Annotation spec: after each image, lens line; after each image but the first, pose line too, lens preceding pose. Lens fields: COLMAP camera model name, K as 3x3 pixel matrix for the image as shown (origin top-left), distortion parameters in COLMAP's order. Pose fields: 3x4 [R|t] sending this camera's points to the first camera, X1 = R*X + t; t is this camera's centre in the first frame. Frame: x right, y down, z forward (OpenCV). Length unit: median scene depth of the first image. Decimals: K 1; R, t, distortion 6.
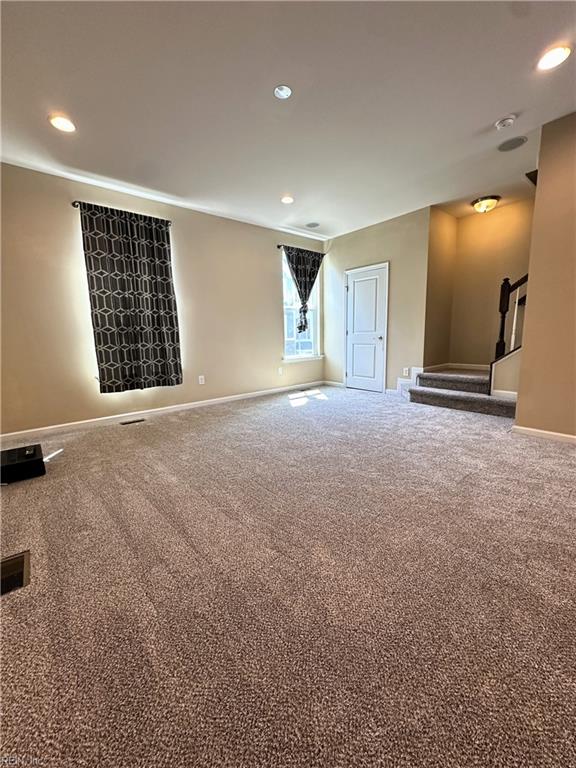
lens RADIAL K [[308.0, 0, 288.0], [0, 308.0, 384.0], [0, 0, 1]] dist [-0.003167, 0.000253]
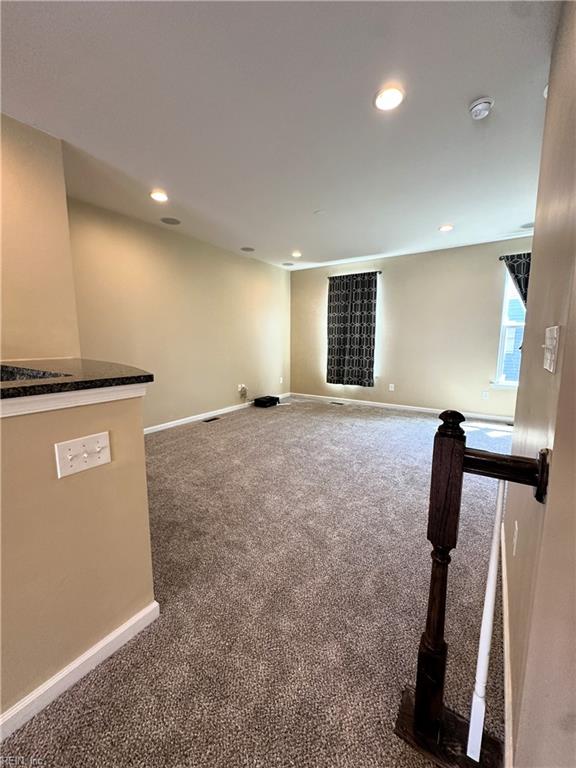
lens RADIAL K [[308.0, 0, 288.0], [0, 308.0, 384.0], [0, 0, 1]] dist [-0.003167, 0.000253]
pose [[0.278207, 0.158121, -0.947417, 0.925834], [-0.160562, 0.980134, 0.116433, -0.122677], [0.947006, 0.119727, 0.298068, 0.255009]]
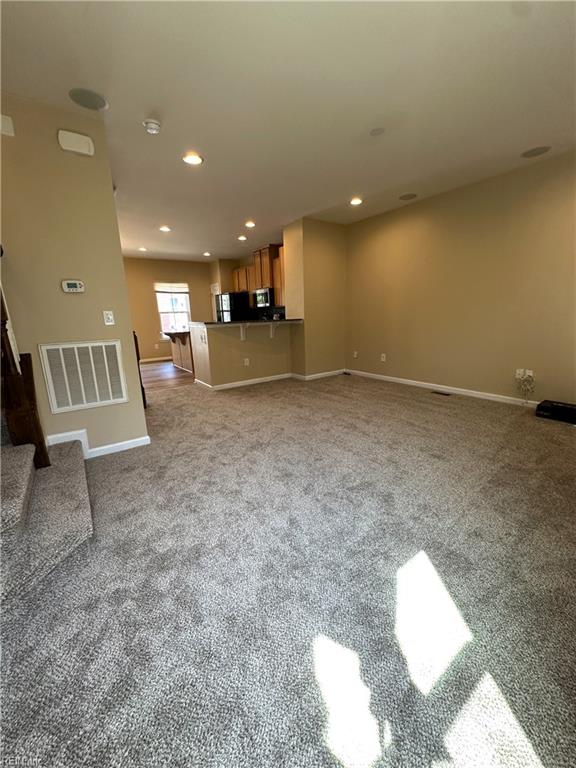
lens RADIAL K [[308.0, 0, 288.0], [0, 308.0, 384.0], [0, 0, 1]] dist [-0.003167, 0.000253]
pose [[-0.996088, 0.036038, 0.080689, 0.156806], [0.063762, 0.925285, 0.373874, -0.280703], [-0.061187, 0.377556, -0.923963, 1.420307]]
